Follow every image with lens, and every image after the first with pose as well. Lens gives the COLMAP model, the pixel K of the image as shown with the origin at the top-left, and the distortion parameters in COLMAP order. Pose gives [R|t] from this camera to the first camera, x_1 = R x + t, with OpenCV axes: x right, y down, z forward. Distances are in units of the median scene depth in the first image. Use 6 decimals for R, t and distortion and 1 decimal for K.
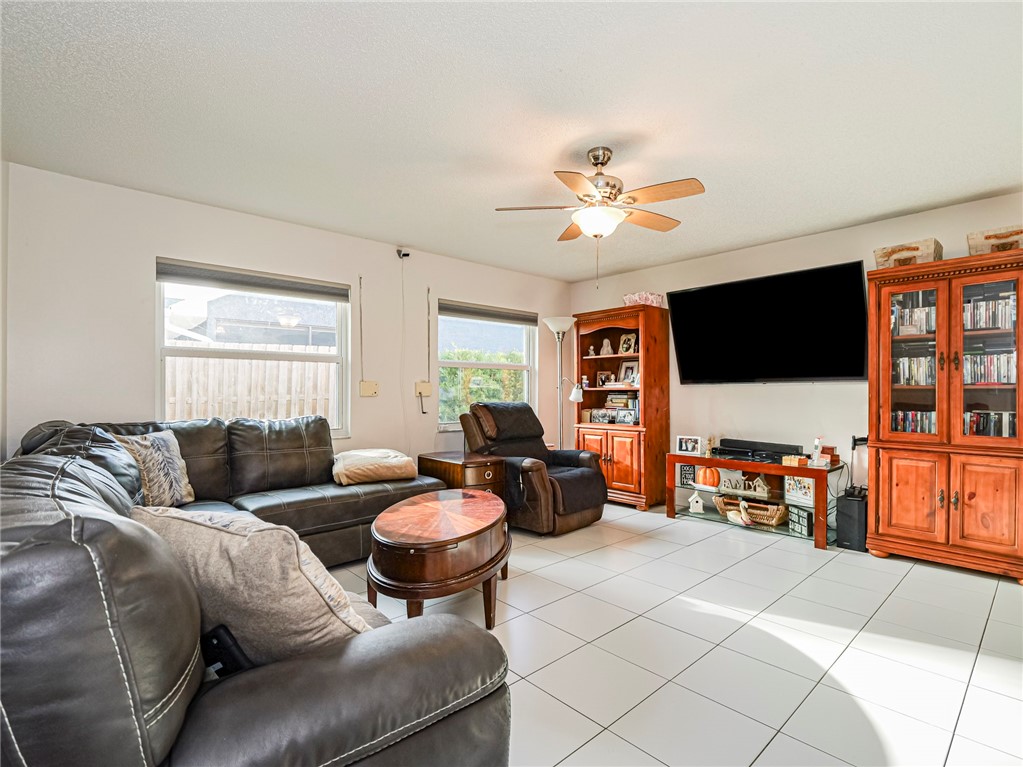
lens RADIAL K [[503.5, 0, 519.9], [0, 503.5, 401.0], [0, 0, 1]] dist [-0.004848, -0.000755]
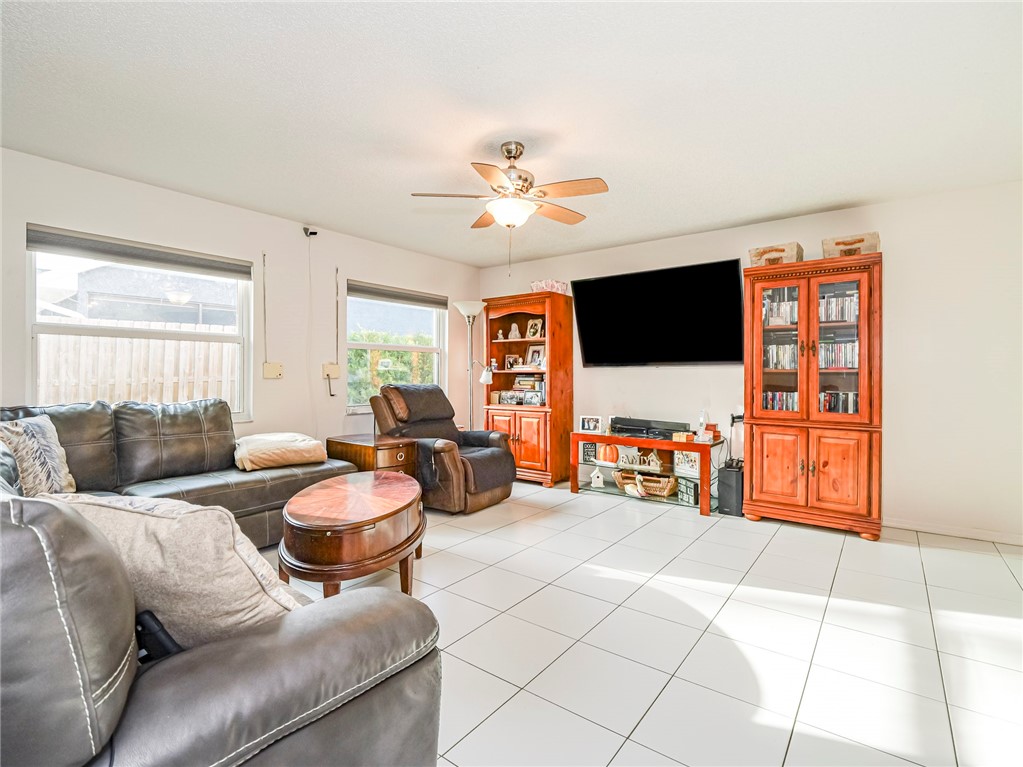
lens RADIAL K [[498.6, 0, 507.8], [0, 498.6, 384.7], [0, 0, 1]] dist [-0.000048, -0.000696]
pose [[0.986341, -0.000935, 0.164714, -0.018755], [0.000533, 0.999997, 0.002480, 0.001183], [-0.164716, -0.002358, 0.986338, -0.022785]]
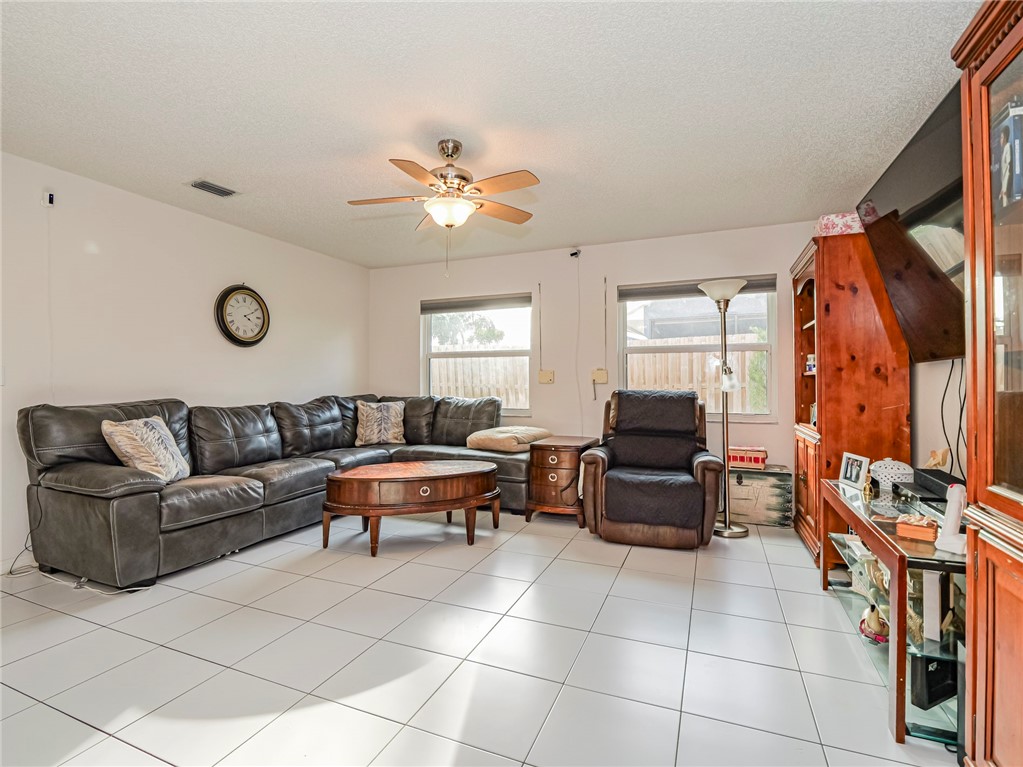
lens RADIAL K [[498.6, 0, 507.8], [0, 498.6, 384.7], [0, 0, 1]] dist [-0.000048, -0.000696]
pose [[0.407377, 0.002950, -0.913255, 0.935071], [-0.016871, 0.999848, -0.004296, 0.001026], [0.913104, 0.017157, 0.407365, 0.569415]]
